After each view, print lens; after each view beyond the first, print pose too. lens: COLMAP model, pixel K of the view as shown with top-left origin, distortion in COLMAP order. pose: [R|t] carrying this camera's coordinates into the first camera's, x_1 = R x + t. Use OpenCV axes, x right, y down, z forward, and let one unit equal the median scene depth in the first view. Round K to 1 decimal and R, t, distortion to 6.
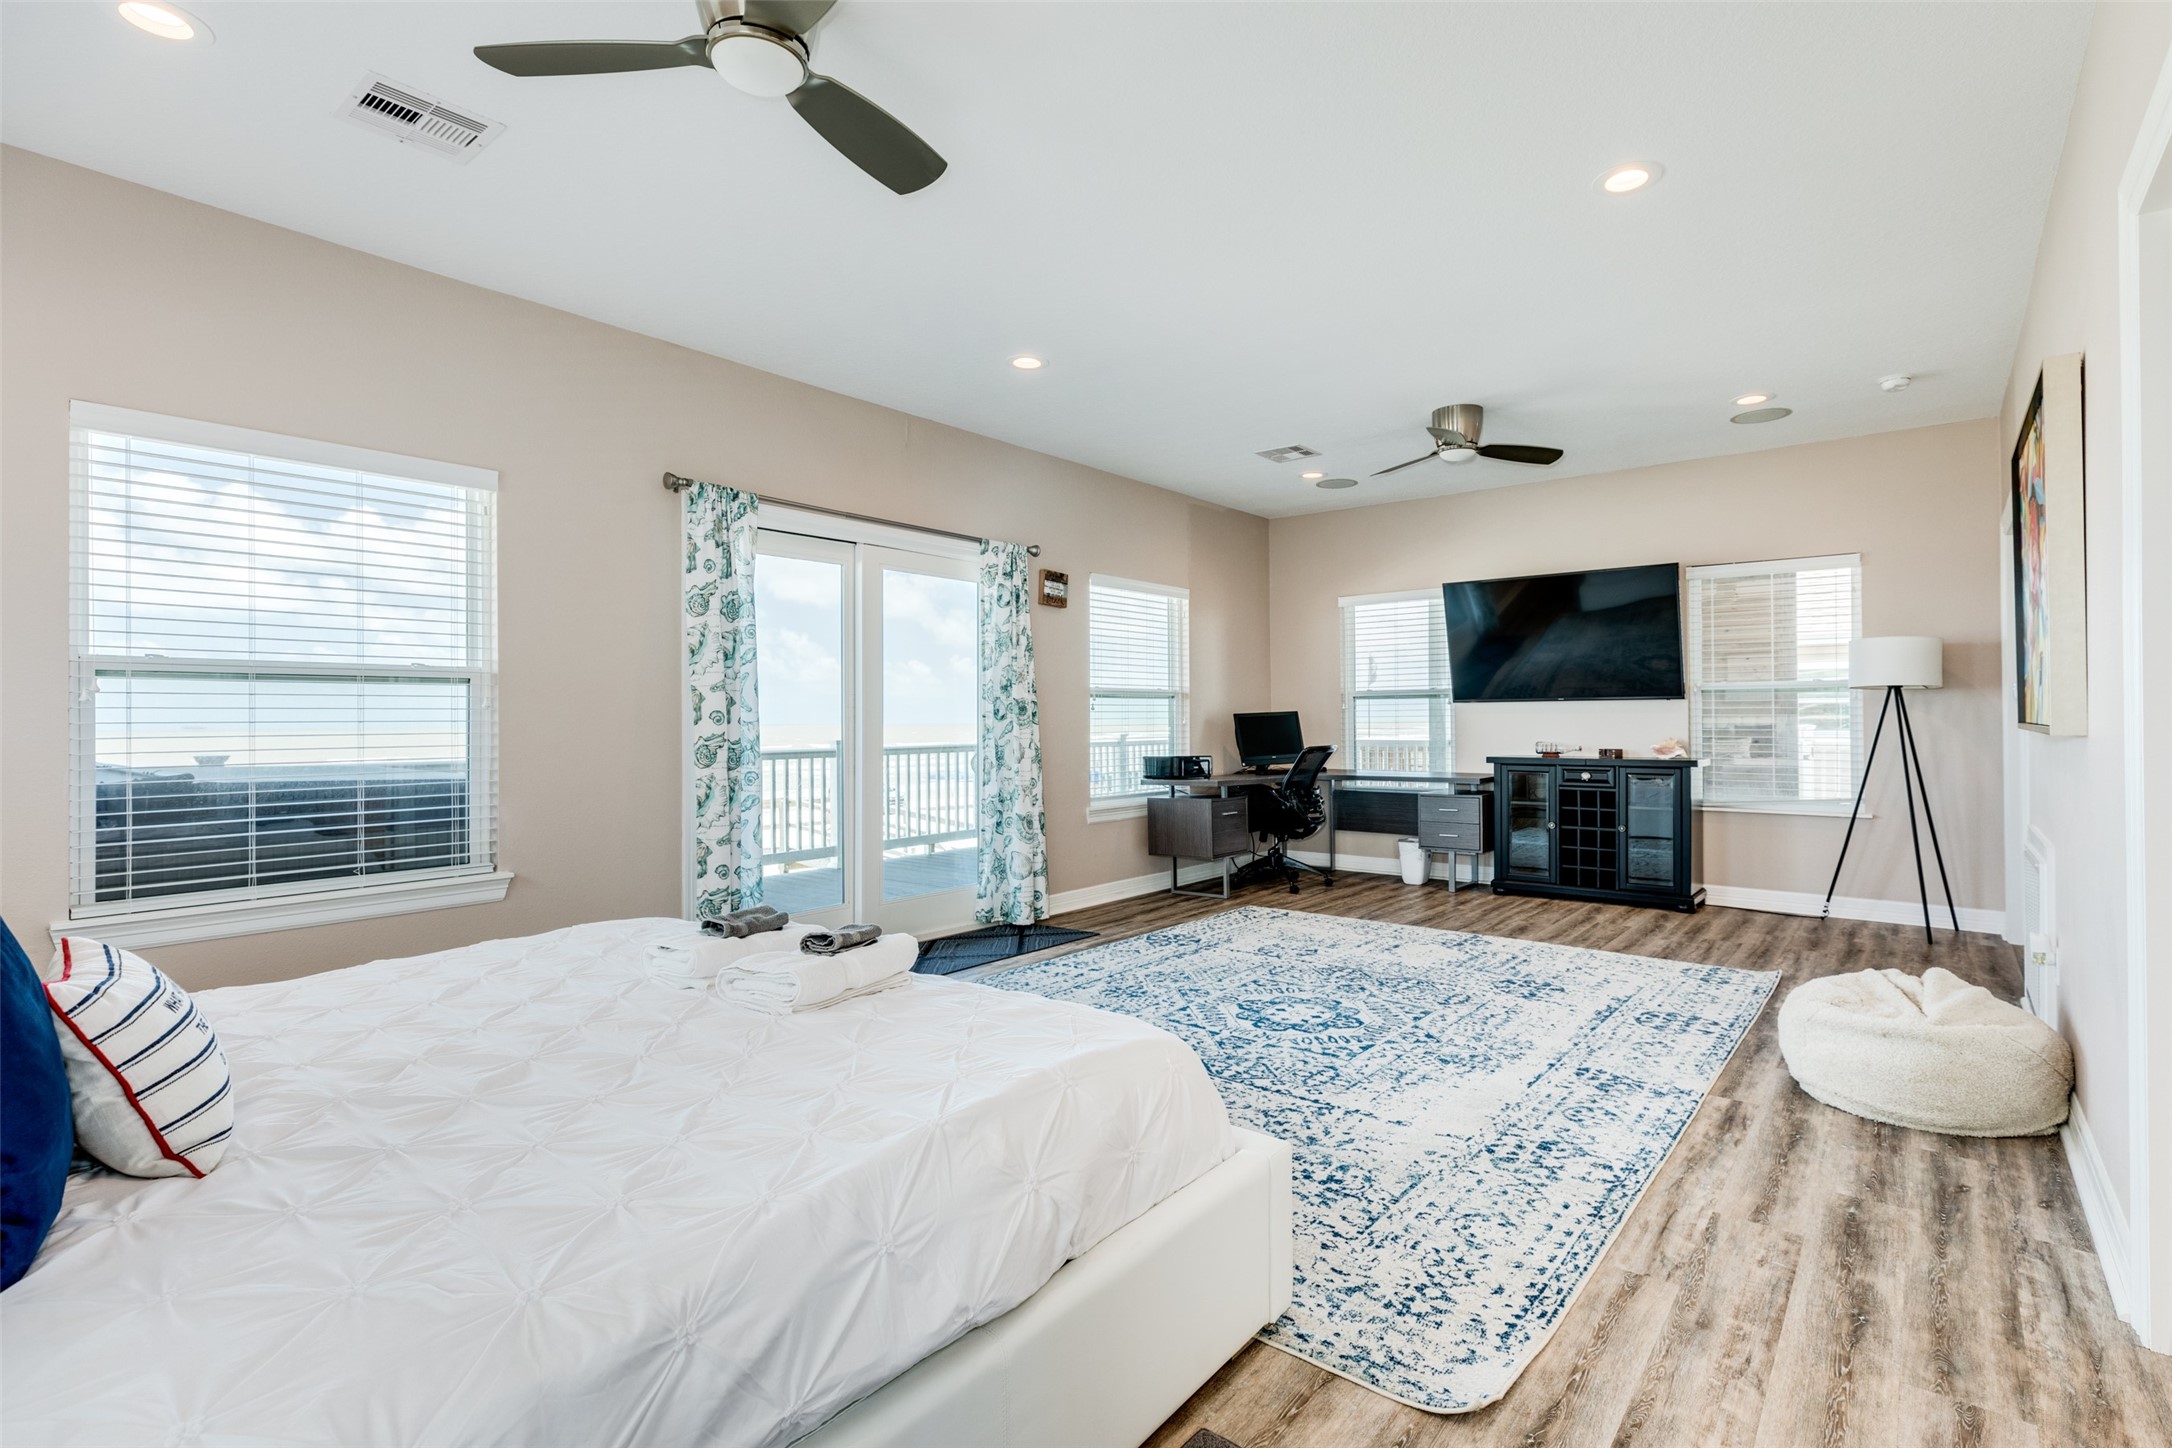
lens RADIAL K [[1026.0, 0, 1084.0], [0, 1026.0, 725.5], [0, 0, 1]] dist [0.000731, -0.000106]
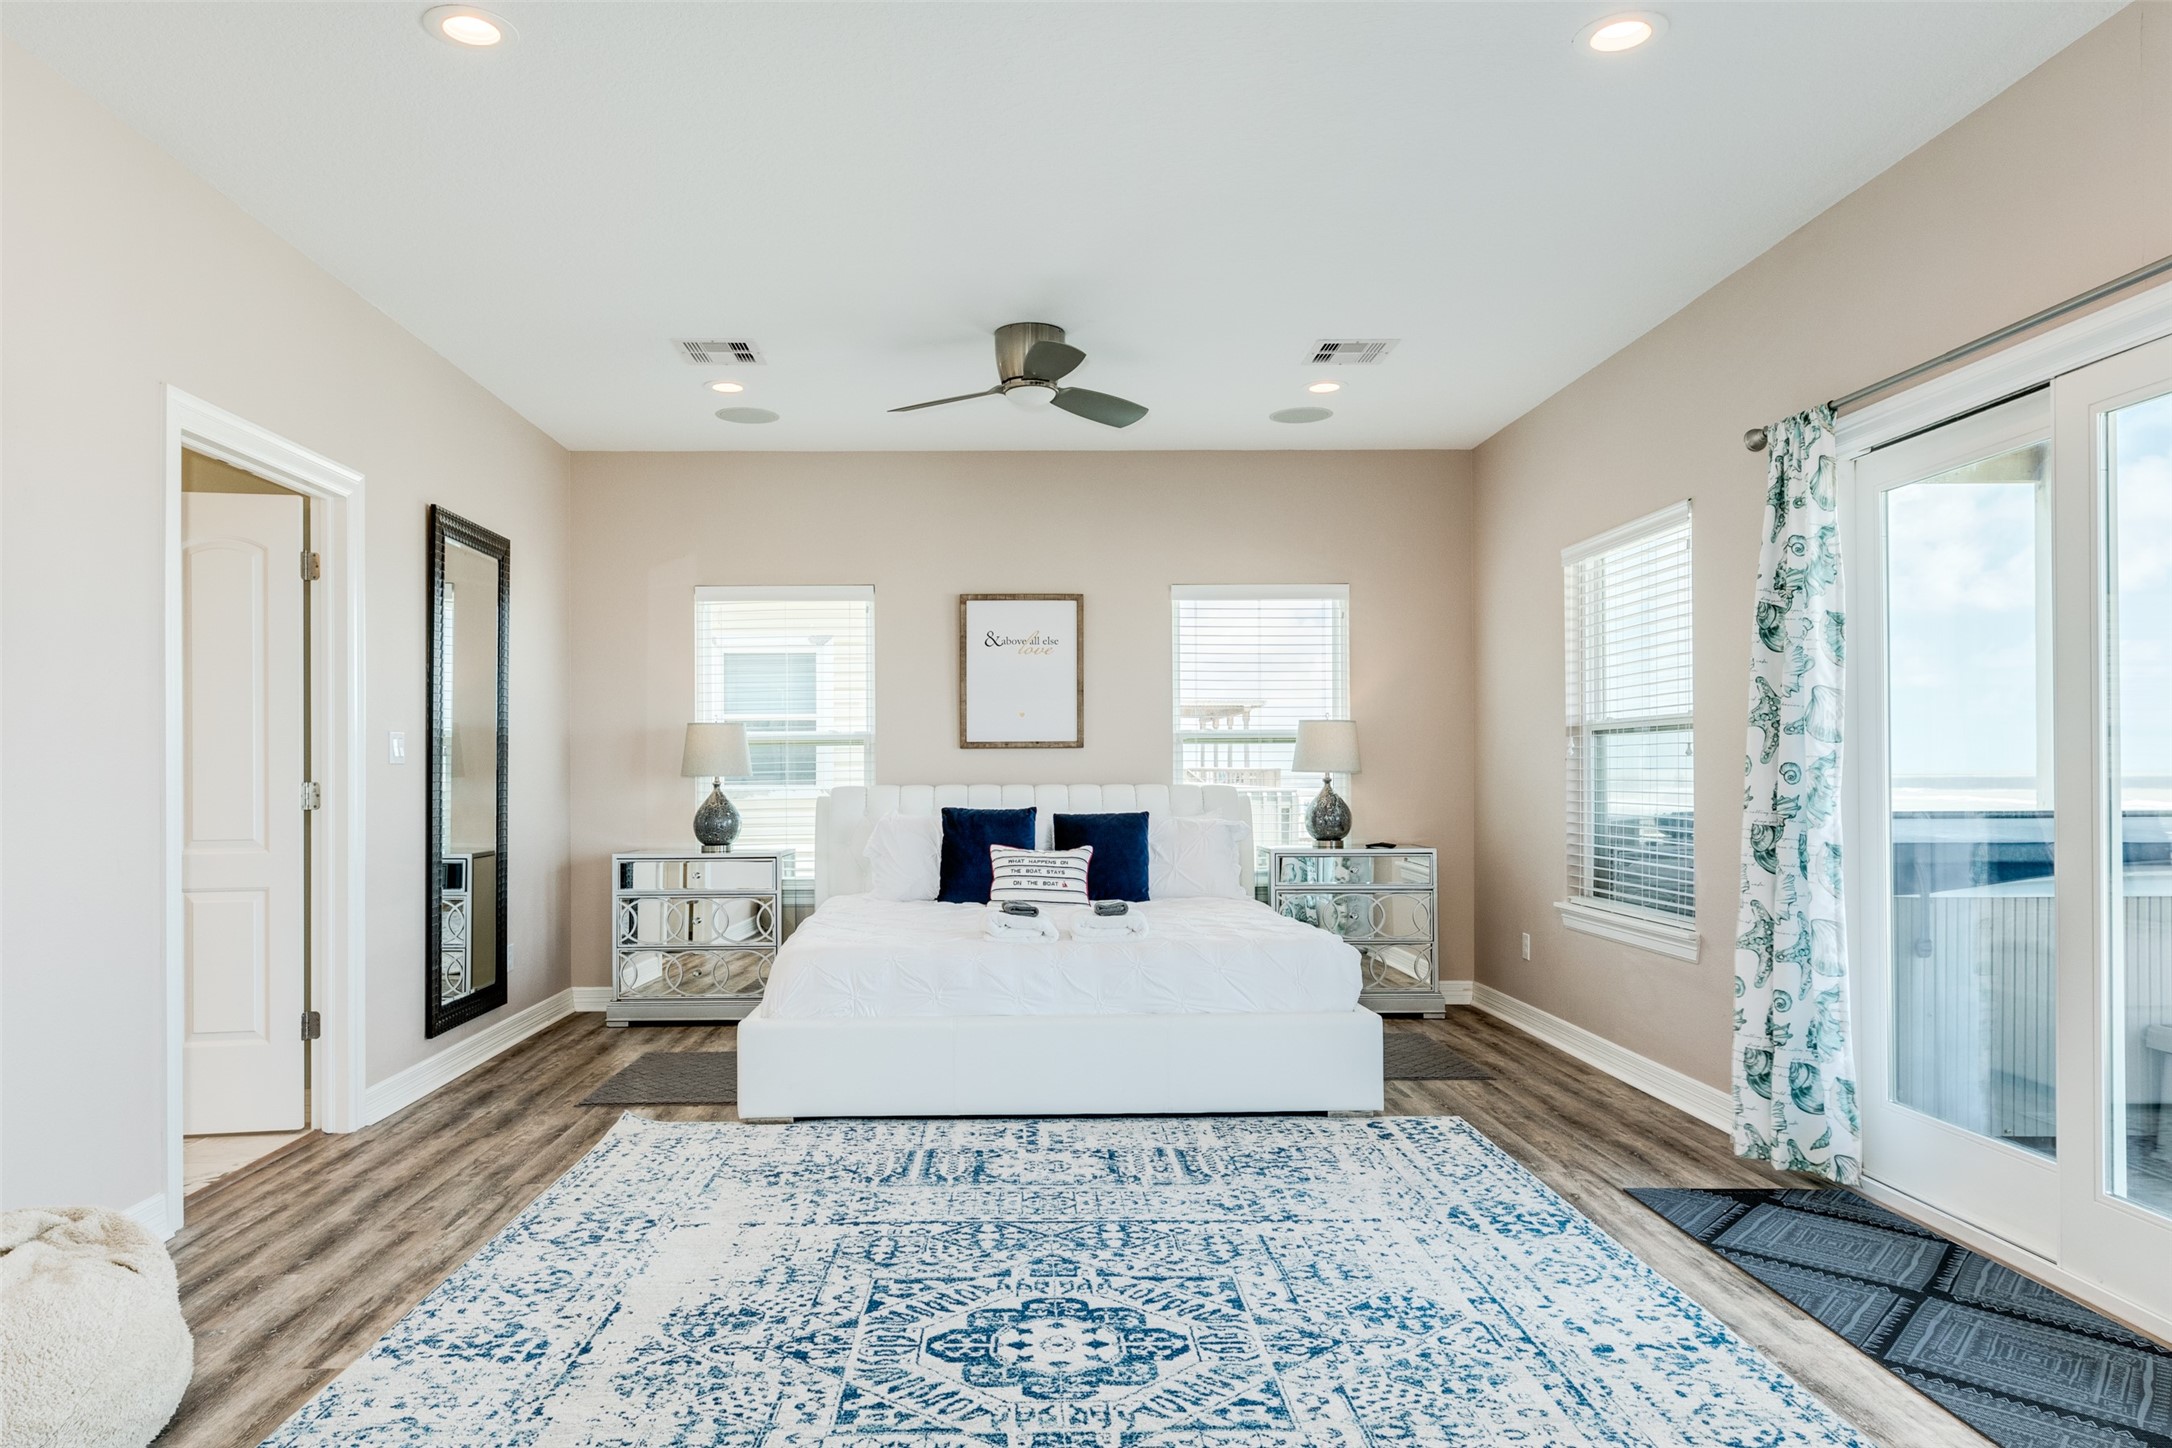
lens RADIAL K [[1412.7, 0, 1083.6], [0, 1412.7, 738.8], [0, 0, 1]] dist [-0.001618, 0.000720]
pose [[-0.727378, -0.006766, -0.686203, 0.786919], [0.004172, 0.999889, -0.014282, -0.015223], [0.686224, -0.013251, -0.727269, 1.747942]]
